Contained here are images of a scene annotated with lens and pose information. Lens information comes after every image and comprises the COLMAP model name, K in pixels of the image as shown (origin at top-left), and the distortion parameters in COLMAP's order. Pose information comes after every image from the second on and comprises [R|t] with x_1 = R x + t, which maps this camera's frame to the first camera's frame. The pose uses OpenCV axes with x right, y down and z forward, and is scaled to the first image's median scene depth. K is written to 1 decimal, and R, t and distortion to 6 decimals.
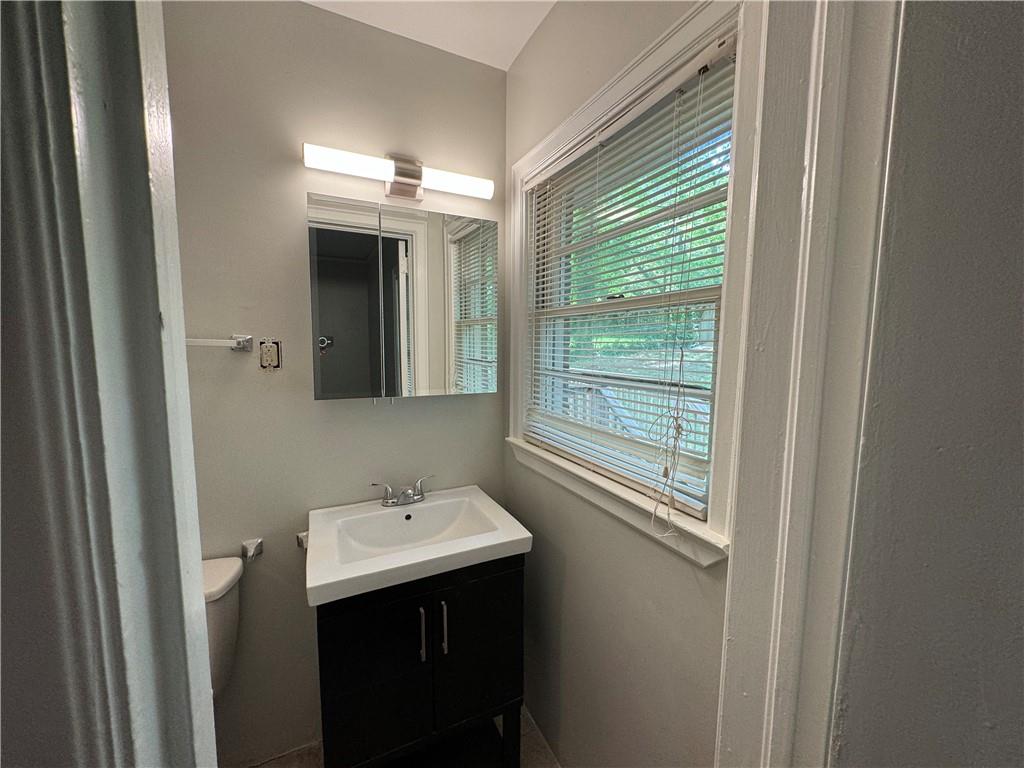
lens RADIAL K [[408.1, 0, 512.8], [0, 408.1, 382.1], [0, 0, 1]] dist [-0.000594, 0.000079]
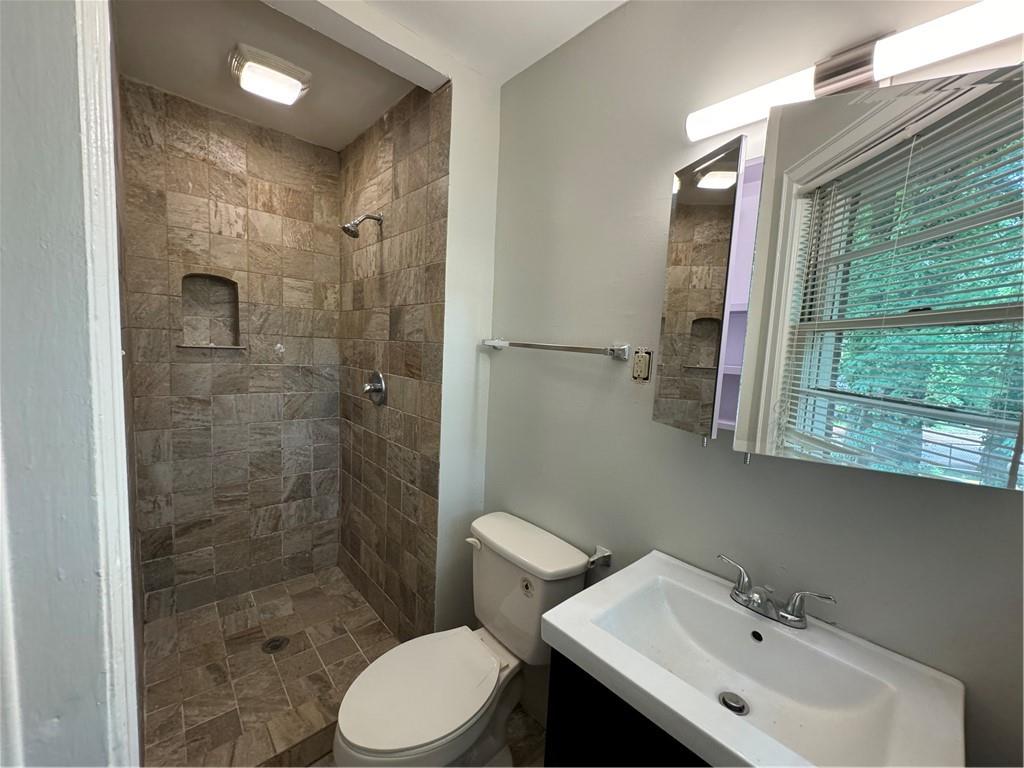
lens RADIAL K [[407.4, 0, 512.0], [0, 407.4, 384.0], [0, 0, 1]] dist [-0.000322, -0.000287]
pose [[0.275756, 0.094742, -0.956547, 0.218069], [-0.144684, 0.987884, 0.056136, -0.033833], [0.950276, 0.122918, 0.286123, 0.451650]]
